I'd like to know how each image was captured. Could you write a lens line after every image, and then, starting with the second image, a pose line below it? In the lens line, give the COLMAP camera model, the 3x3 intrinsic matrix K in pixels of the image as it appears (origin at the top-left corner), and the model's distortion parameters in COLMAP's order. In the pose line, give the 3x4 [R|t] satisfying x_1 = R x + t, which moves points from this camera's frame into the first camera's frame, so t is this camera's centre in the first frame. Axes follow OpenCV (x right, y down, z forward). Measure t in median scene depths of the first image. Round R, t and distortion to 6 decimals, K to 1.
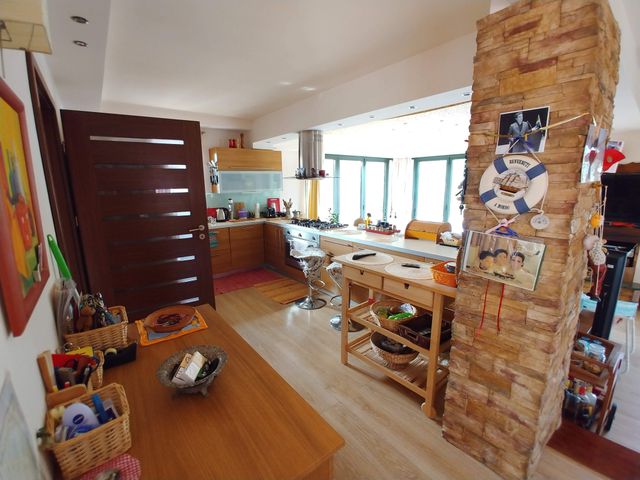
lens RADIAL K [[282.1, 0, 319.4], [0, 282.1, 237.2], [0, 0, 1]] dist [-0.017813, 0.000206]
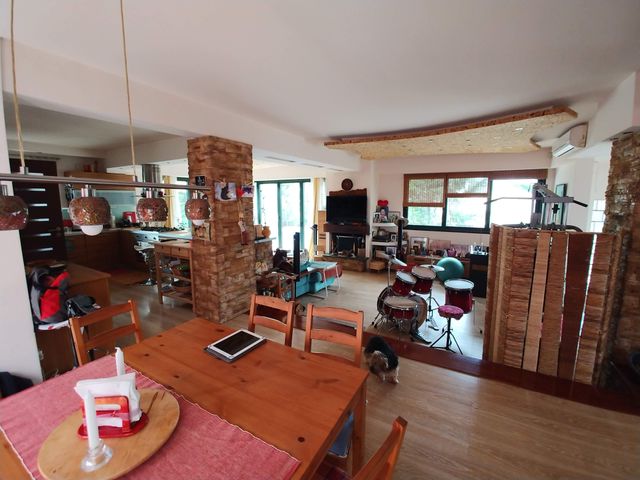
lens RADIAL K [[282.1, 0, 319.4], [0, 282.1, 237.2], [0, 0, 1]] dist [-0.017813, 0.000206]
pose [[0.934597, -0.038261, 0.353644, 0.238451], [0.058177, 0.997253, -0.045856, 0.102971], [-0.350918, 0.063431, 0.934256, -0.579073]]
